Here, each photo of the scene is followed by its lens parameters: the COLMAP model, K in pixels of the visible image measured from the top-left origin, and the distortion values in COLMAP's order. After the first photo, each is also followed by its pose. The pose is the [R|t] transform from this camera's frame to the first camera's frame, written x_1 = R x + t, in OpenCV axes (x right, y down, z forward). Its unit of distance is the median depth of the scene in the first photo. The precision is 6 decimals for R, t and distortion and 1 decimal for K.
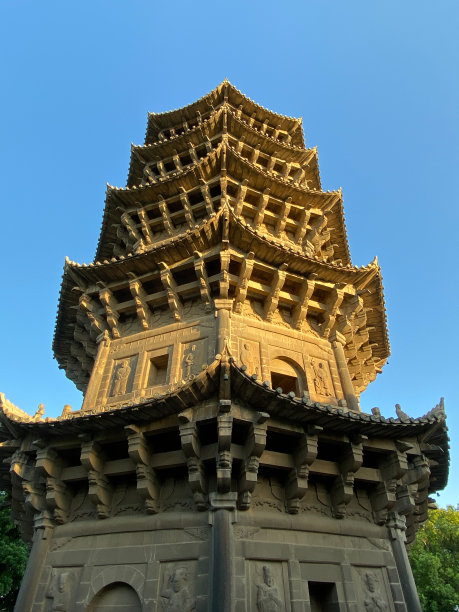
lens RADIAL K [[366.4, 0, 229.5], [0, 366.4, 306.0], [0, 0, 1]] dist [0.062339, -0.045462]
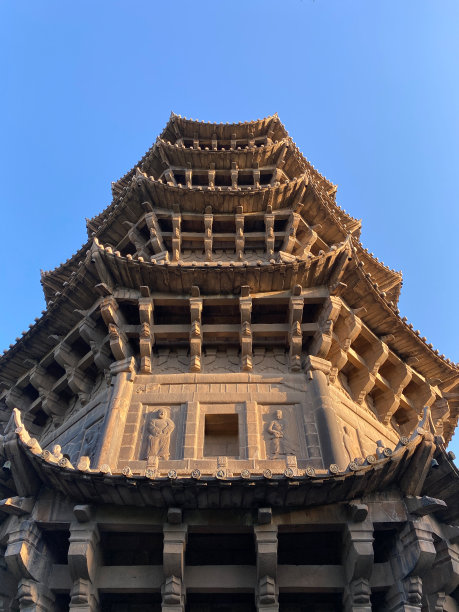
lens RADIAL K [[466.4, 0, 230.7], [0, 466.4, 300.9], [0, 0, 1]] dist [0.079152, -0.085507]
pose [[0.927846, 0.293607, 0.229991, -0.428532], [-0.239948, 0.942020, -0.234569, 0.136298], [-0.285528, 0.162458, 0.944501, 0.146561]]
